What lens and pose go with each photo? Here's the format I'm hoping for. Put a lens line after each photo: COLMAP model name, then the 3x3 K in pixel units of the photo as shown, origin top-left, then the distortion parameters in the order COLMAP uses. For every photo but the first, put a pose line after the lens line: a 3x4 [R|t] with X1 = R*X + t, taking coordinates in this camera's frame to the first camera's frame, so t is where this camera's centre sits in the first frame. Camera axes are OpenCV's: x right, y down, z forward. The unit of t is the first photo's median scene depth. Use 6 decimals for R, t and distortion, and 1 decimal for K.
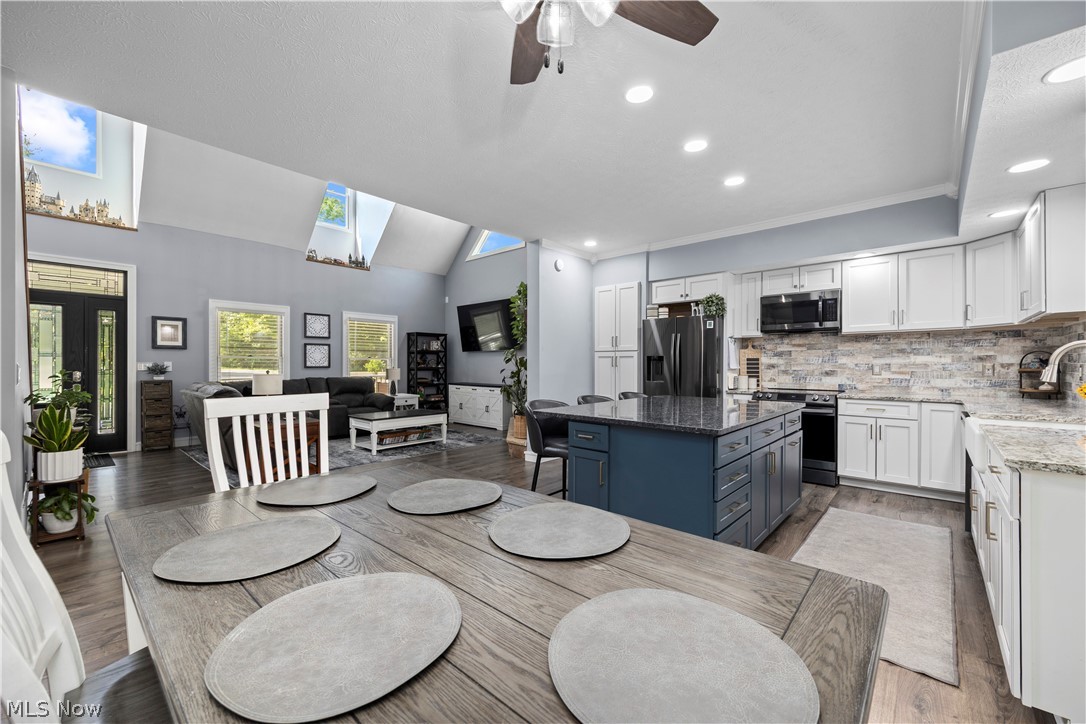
lens RADIAL K [[434.3, 0, 543.0], [0, 434.3, 362.0], [0, 0, 1]] dist [0.000634, 0.000025]
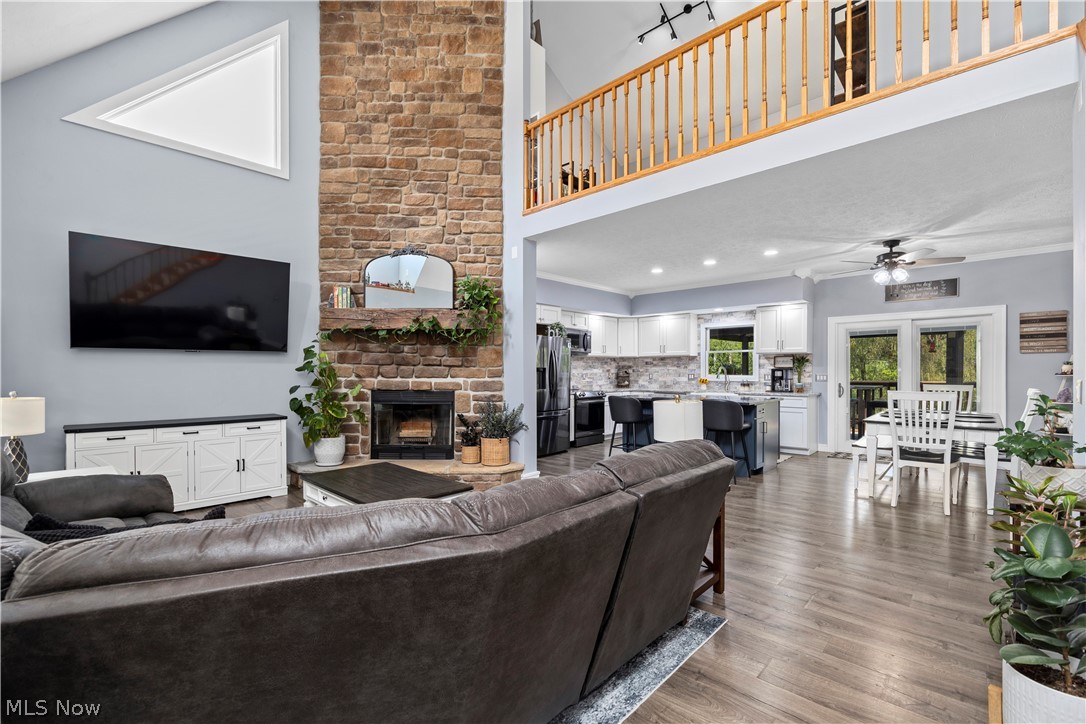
lens RADIAL K [[466.6, 0, 545.4], [0, 466.6, 384.9], [0, 0, 1]] dist [0.000139, 0.000019]
pose [[0.027926, -0.029123, 0.999186, -1.217673], [0.000011, 0.999576, 0.029134, -0.004938], [-0.999610, -0.000802, 0.027914, 1.145255]]
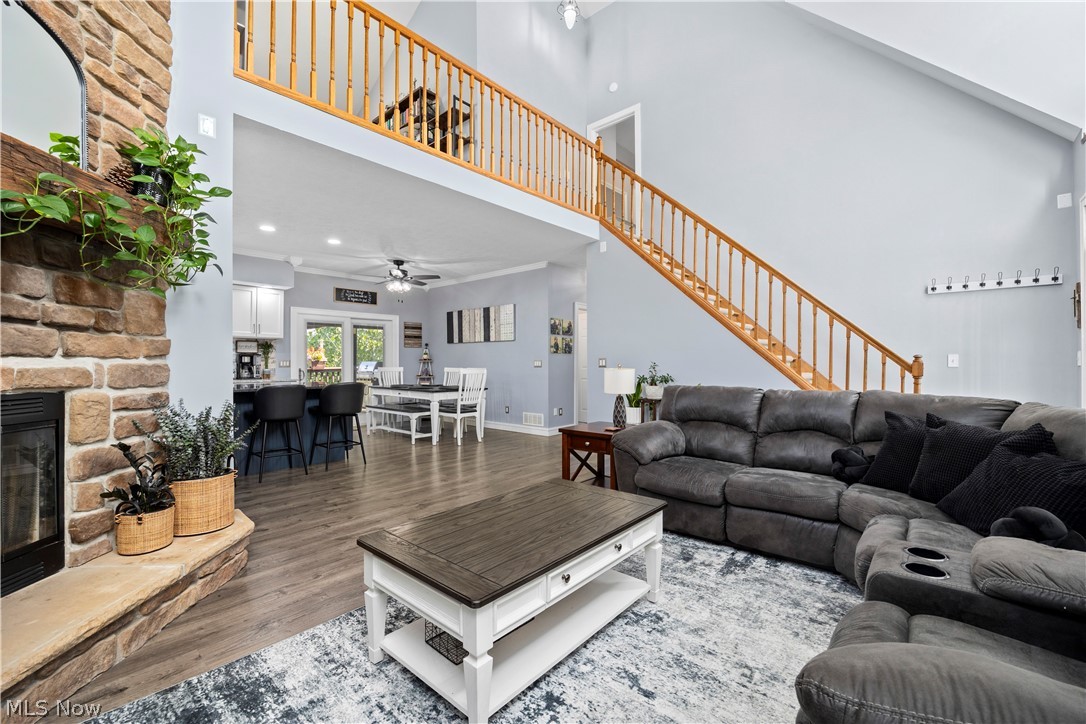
lens RADIAL K [[456.6, 0, 543.0], [0, 456.6, 362.0], [0, 0, 1]] dist [0.000145, -0.000011]
pose [[-0.999985, 0.000125, -0.005535, -0.478825], [0.000145, 0.999994, -0.003483, 0.018397], [0.005535, -0.003484, -0.999979, 1.887402]]
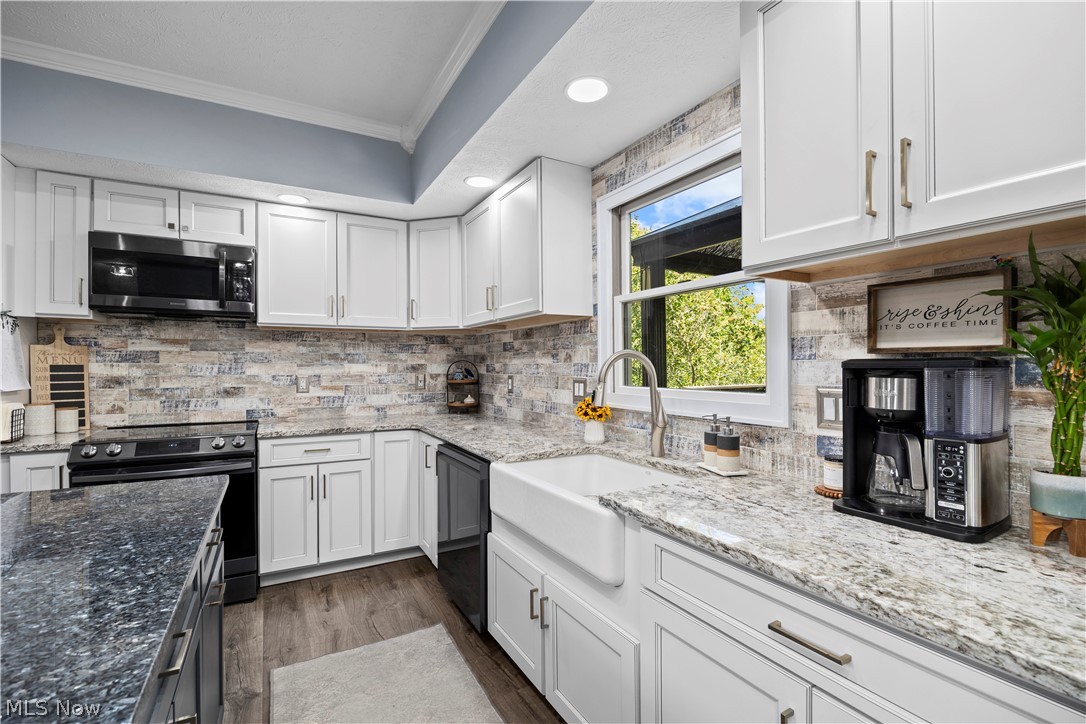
lens RADIAL K [[485.3, 0, 542.6], [0, 485.3, 371.6], [0, 0, 1]] dist [-0.014442, 0.000188]
pose [[0.319419, -0.008217, 0.947578, 0.199027], [-0.003671, 0.999944, 0.009908, -0.010465], [-0.947606, -0.006643, 0.319371, 0.438092]]
